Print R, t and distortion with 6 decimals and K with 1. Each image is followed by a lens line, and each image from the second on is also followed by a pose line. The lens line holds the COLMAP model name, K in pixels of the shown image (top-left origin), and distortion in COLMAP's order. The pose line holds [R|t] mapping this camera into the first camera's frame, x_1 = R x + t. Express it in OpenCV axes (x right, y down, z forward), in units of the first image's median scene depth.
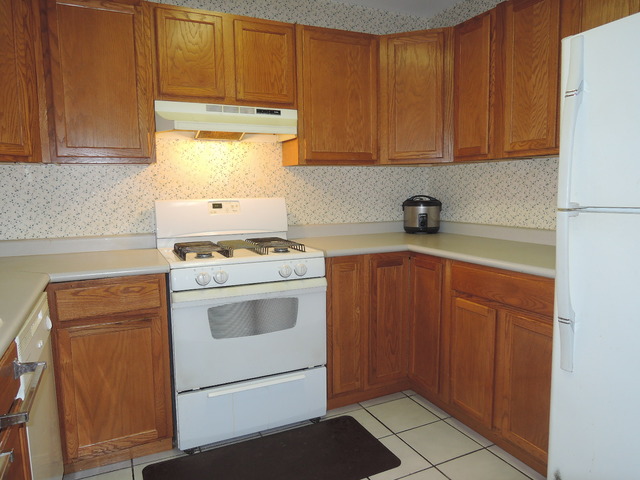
lens RADIAL K [[455.1, 0, 320.0], [0, 455.1, 240.0], [0, 0, 1]] dist [-0.024692, 0.002380]
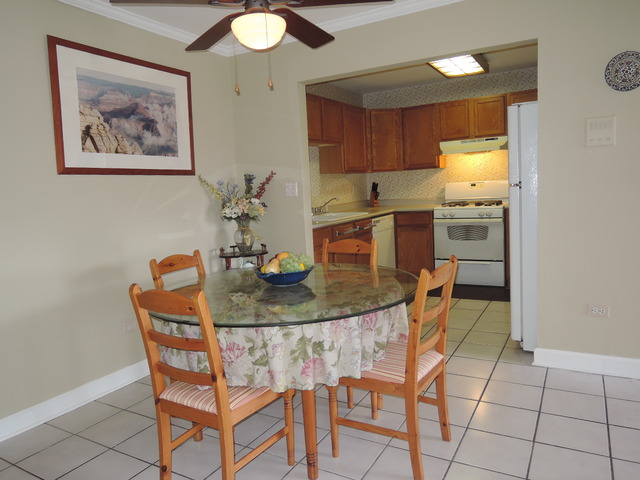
lens RADIAL K [[455.1, 0, 320.0], [0, 455.1, 240.0], [0, 0, 1]] dist [-0.024692, 0.002380]
pose [[0.568169, 0.076781, -0.819322, 1.324193], [-0.041758, 0.997045, 0.064478, 0.088364], [0.821852, -0.002421, 0.569696, -0.939148]]
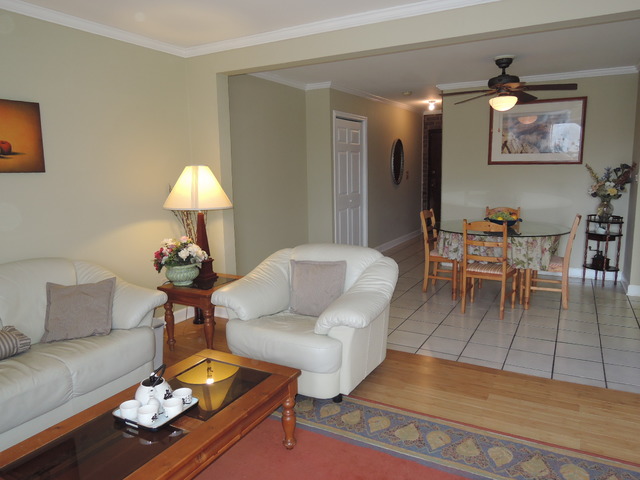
lens RADIAL K [[455.1, 0, 320.0], [0, 455.1, 240.0], [0, 0, 1]] dist [-0.024692, 0.002380]
pose [[-0.811993, 0.118468, -0.571517, 2.324825], [-0.031130, 0.969001, 0.245089, -0.171394], [0.582836, 0.216801, -0.783134, 0.771595]]
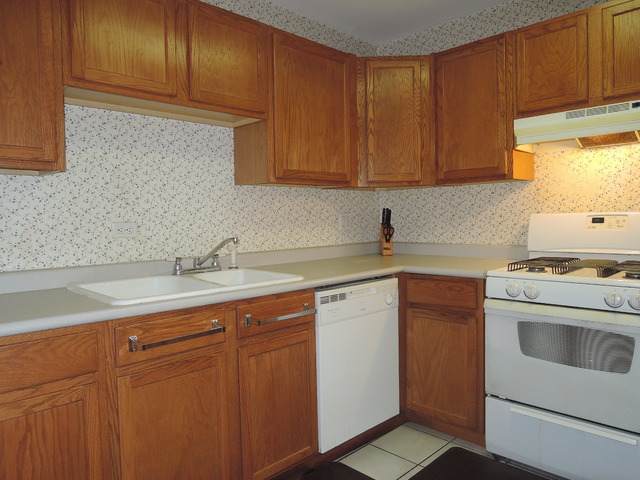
lens RADIAL K [[455.1, 0, 320.0], [0, 455.1, 240.0], [0, 0, 1]] dist [-0.024692, 0.002380]
pose [[0.333163, 0.048039, -0.941645, 0.499431], [-0.089819, 0.995776, 0.019022, -0.005654], [0.938581, 0.078240, 0.336071, 0.233872]]
